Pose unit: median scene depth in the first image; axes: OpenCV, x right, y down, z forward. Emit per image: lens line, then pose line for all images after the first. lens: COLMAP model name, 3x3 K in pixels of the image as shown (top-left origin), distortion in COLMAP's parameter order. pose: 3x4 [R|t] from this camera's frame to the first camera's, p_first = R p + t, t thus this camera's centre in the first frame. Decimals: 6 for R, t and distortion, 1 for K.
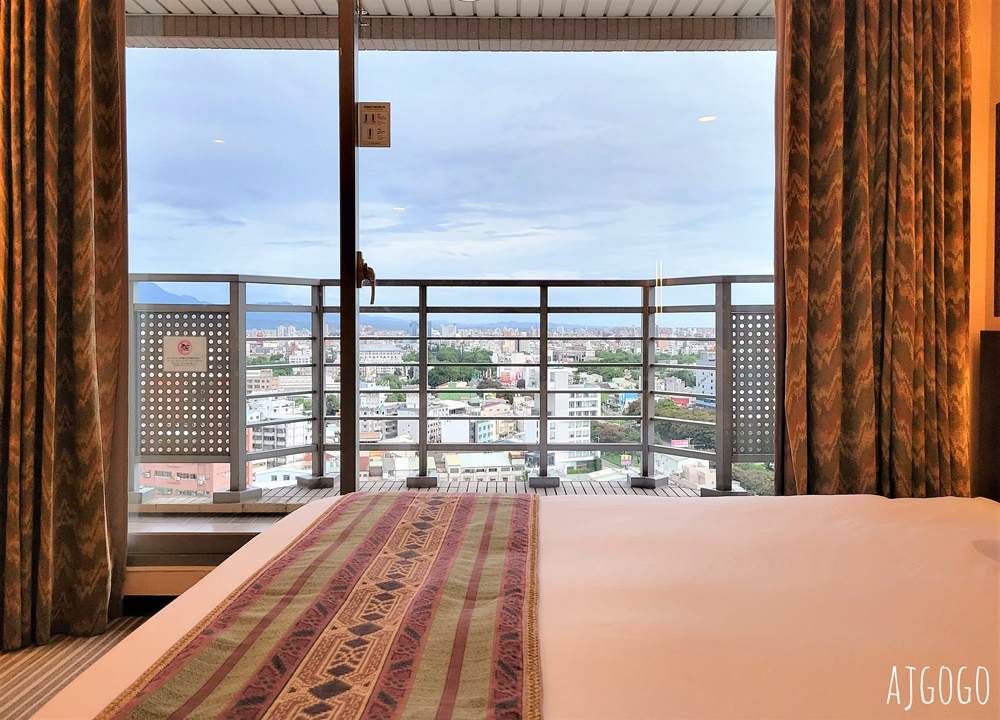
lens RADIAL K [[773.6, 0, 513.2], [0, 773.6, 338.3], [0, 0, 1]] dist [0.063166, -0.049634]
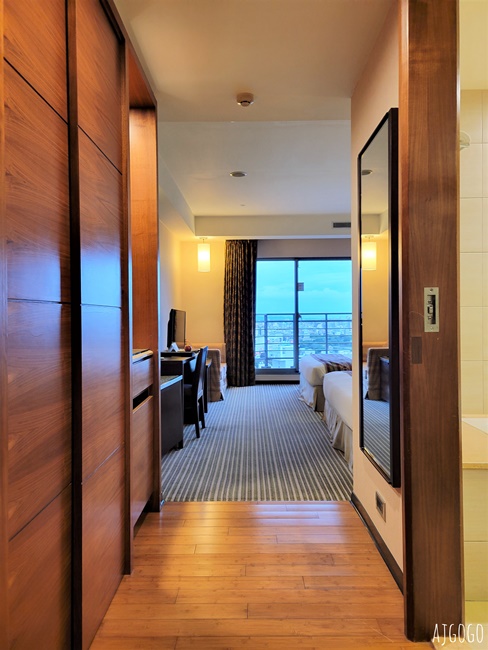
lens RADIAL K [[495.3, 0, 256.7], [0, 495.3, 318.7], [0, 0, 1]] dist [0.054651, -0.051721]
pose [[0.999887, -0.014900, -0.001777, -0.501029], [0.014869, 0.999759, -0.016138, -0.021934], [0.002017, 0.016110, 0.999868, -2.378459]]
